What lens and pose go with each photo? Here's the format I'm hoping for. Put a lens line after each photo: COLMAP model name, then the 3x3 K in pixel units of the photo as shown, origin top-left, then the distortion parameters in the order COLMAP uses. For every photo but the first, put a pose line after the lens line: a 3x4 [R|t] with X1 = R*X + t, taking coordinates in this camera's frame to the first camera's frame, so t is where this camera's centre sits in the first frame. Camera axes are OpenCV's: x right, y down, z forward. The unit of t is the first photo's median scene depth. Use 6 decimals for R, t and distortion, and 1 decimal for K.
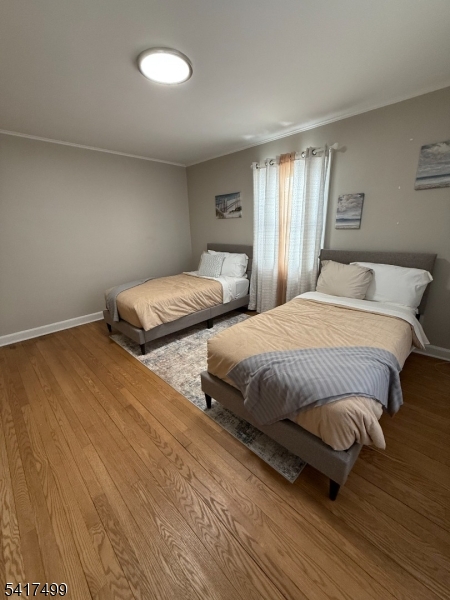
lens RADIAL K [[238.0, 0, 224.4], [0, 238.0, 299.7], [0, 0, 1]] dist [-0.000289, -0.000010]
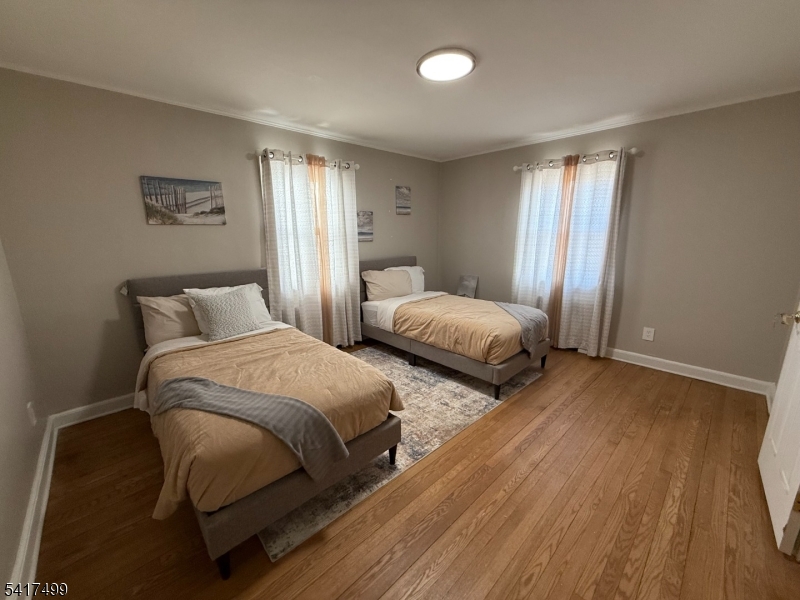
lens RADIAL K [[317.3, 0, 398.4], [0, 317.3, 301.1], [0, 0, 1]] dist [-0.000289, -0.000010]
pose [[0.037920, -0.188031, 0.981431, -0.964178], [0.303039, 0.938051, 0.168011, -0.235862], [-0.952224, 0.291040, 0.092551, 0.789822]]
